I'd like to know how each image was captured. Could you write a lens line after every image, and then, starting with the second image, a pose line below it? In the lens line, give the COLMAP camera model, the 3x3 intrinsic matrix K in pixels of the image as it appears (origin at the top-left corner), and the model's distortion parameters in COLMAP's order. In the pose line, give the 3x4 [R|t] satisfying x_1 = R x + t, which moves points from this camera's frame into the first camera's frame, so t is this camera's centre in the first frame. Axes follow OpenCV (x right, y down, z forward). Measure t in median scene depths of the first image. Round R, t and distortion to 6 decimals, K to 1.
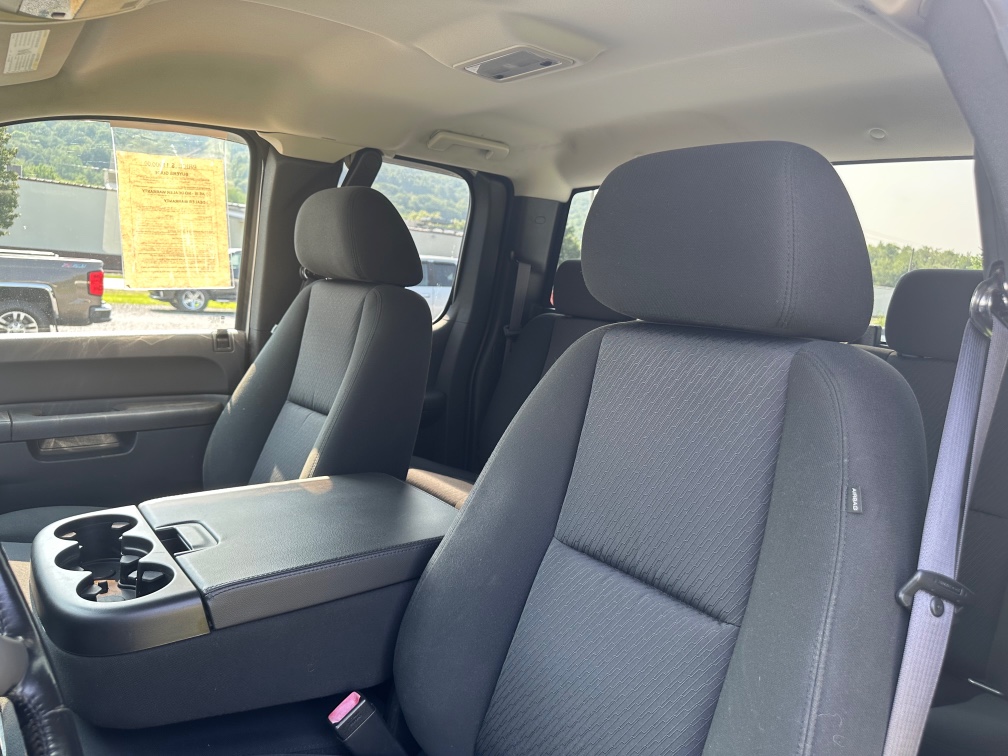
lens RADIAL K [[683.4, 0, 504.0], [0, 683.4, 378.0], [0, 0, 1]] dist [-0.006019, -0.000946]
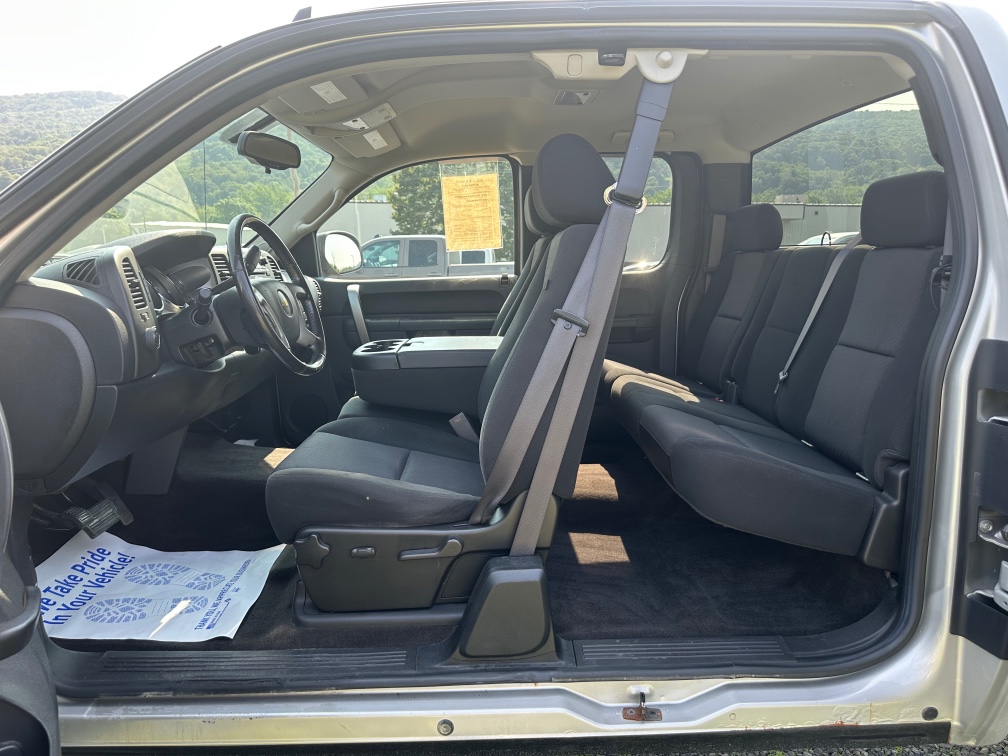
lens RADIAL K [[721.7, 0, 520.3], [0, 721.7, 400.6], [0, 0, 1]] dist [0.005089, -0.044311]
pose [[0.787926, 0.039605, -0.614494, 0.795805], [-0.026439, 0.999185, 0.030498, 0.202853], [0.615202, -0.007784, 0.788331, -0.418842]]
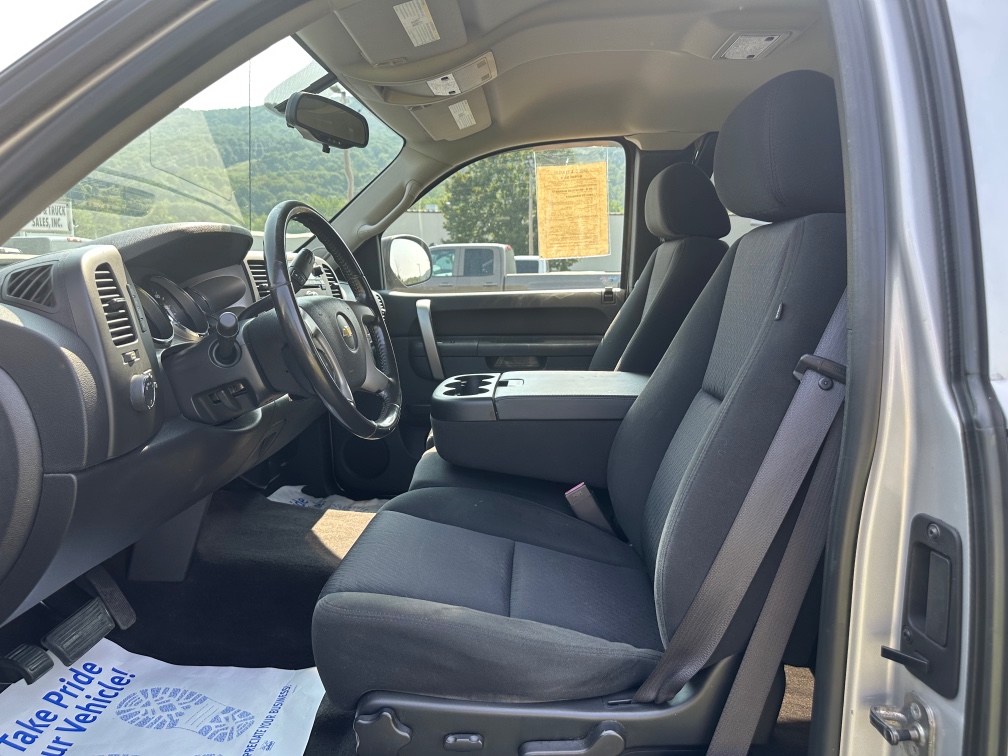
lens RADIAL K [[705.5, 0, 503.2], [0, 705.5, 400.2], [0, 0, 1]] dist [-0.011908, -0.005573]
pose [[0.735844, 0.049708, -0.675324, 0.428343], [-0.045724, 0.998673, 0.023687, 0.139803], [0.675606, 0.013449, 0.737141, -0.187346]]
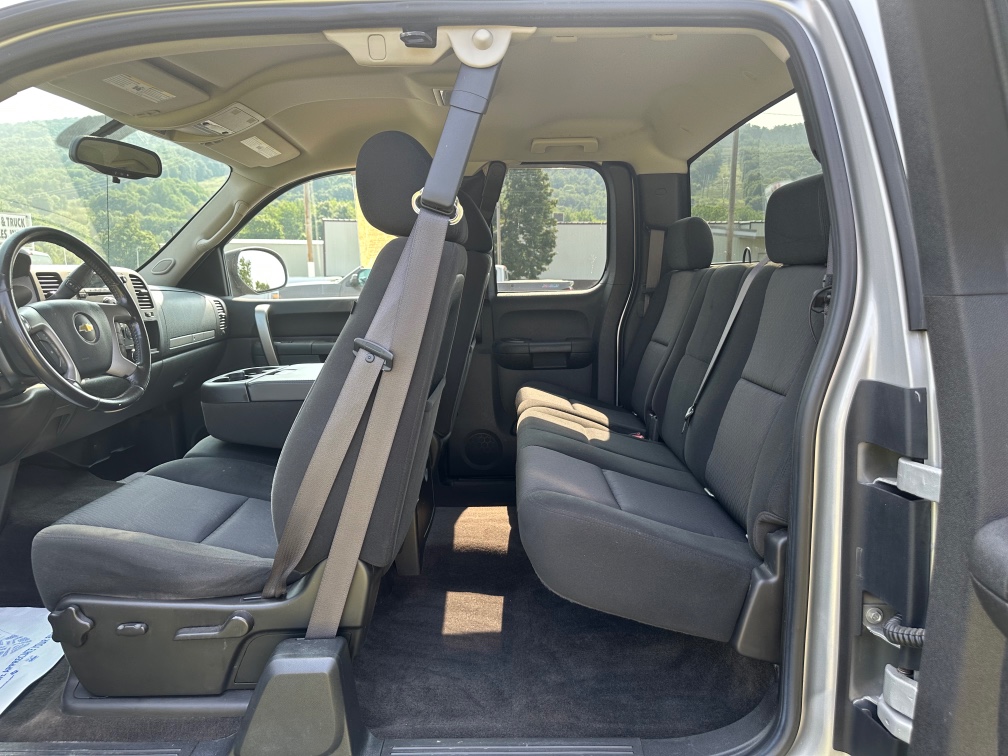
lens RADIAL K [[715.5, 0, 543.7], [0, 715.5, 392.1], [0, 0, 1]] dist [-0.008157, -0.031409]
pose [[0.777898, 0.023077, -0.627967, 0.894802], [-0.032243, 0.999475, -0.003212, 0.163059], [0.627563, 0.022746, 0.778233, -0.103326]]
